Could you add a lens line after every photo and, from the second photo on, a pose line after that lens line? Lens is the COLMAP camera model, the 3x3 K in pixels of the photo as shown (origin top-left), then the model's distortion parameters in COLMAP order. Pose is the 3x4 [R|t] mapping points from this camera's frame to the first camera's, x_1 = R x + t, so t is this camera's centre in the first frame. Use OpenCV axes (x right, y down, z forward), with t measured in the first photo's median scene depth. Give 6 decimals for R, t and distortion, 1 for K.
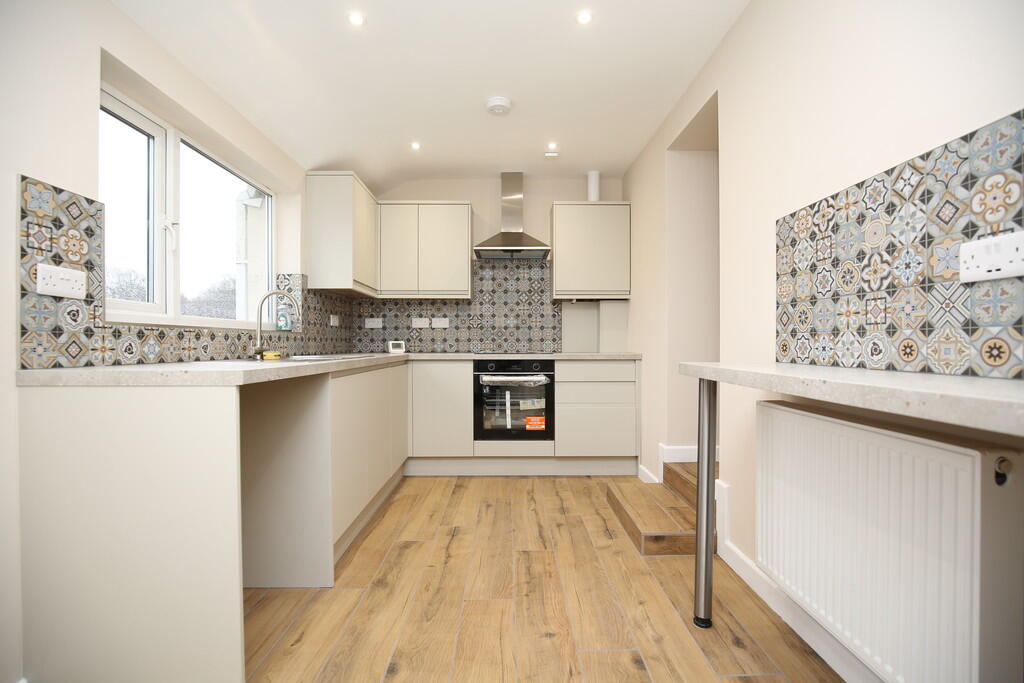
lens RADIAL K [[470.4, 0, 511.1], [0, 470.4, 345.2], [0, 0, 1]] dist [-0.027980, 0.004595]
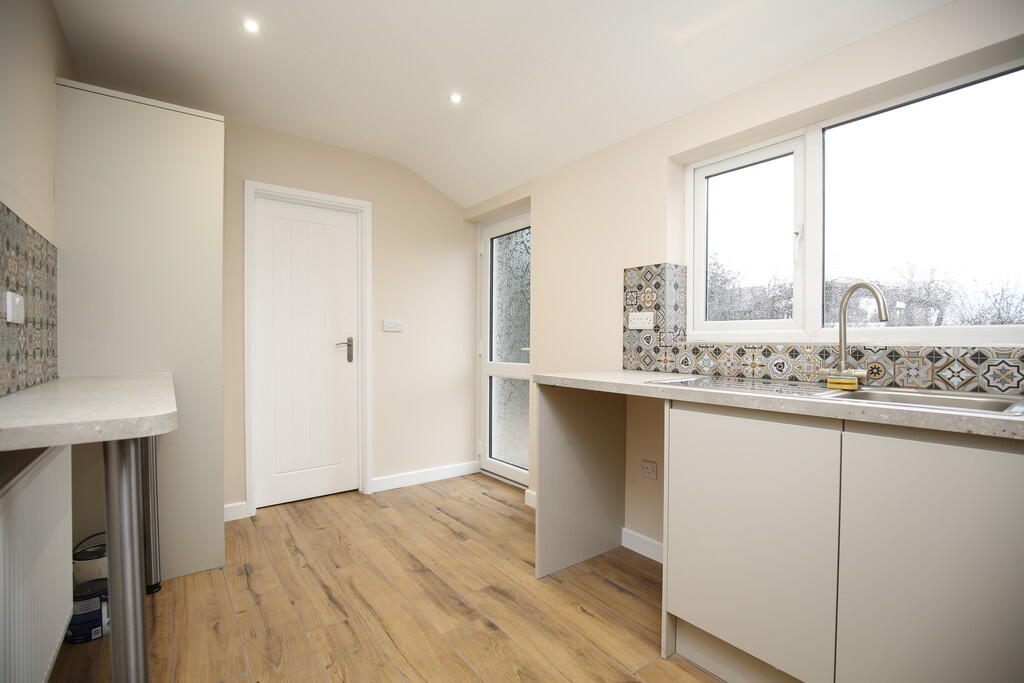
lens RADIAL K [[470.4, 0, 513.6], [0, 470.4, 344.8], [0, 0, 1]] dist [-0.027980, 0.004595]
pose [[-0.806863, 0.006989, -0.590697, 0.360768], [-0.000910, 0.999914, 0.013074, -0.056009], [0.590738, 0.011086, -0.806787, 1.722409]]
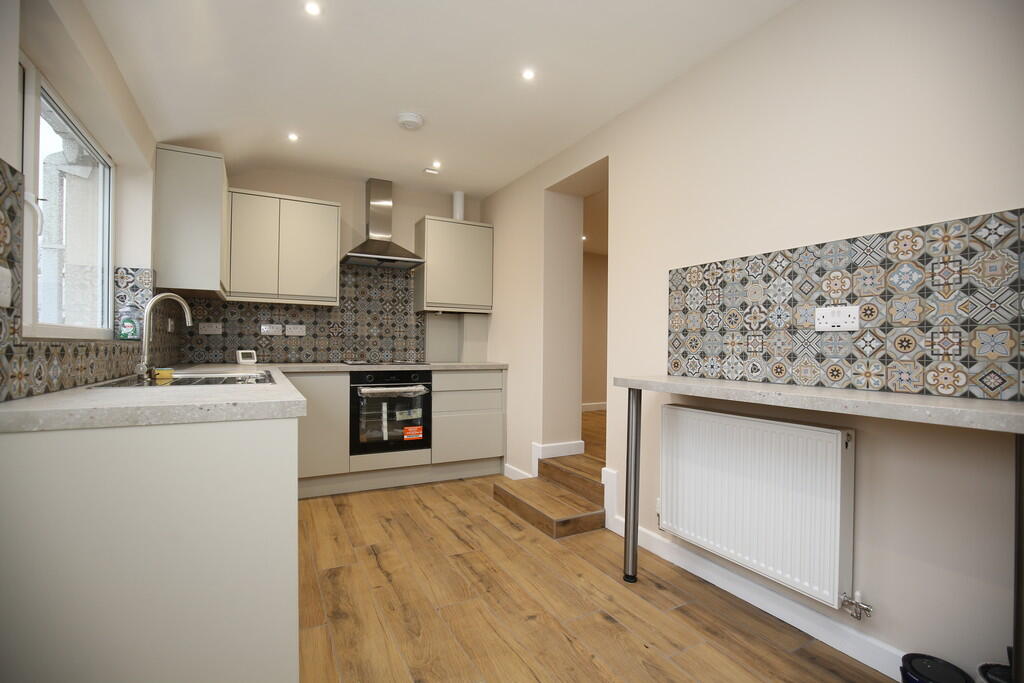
lens RADIAL K [[470.4, 0, 513.3], [0, 470.4, 345.5], [0, 0, 1]] dist [-0.027980, 0.004595]
pose [[0.886709, 0.011727, 0.462180, -0.473036], [-0.009363, 0.999929, -0.007409, -0.036137], [-0.462233, 0.002242, 0.886755, 0.001449]]
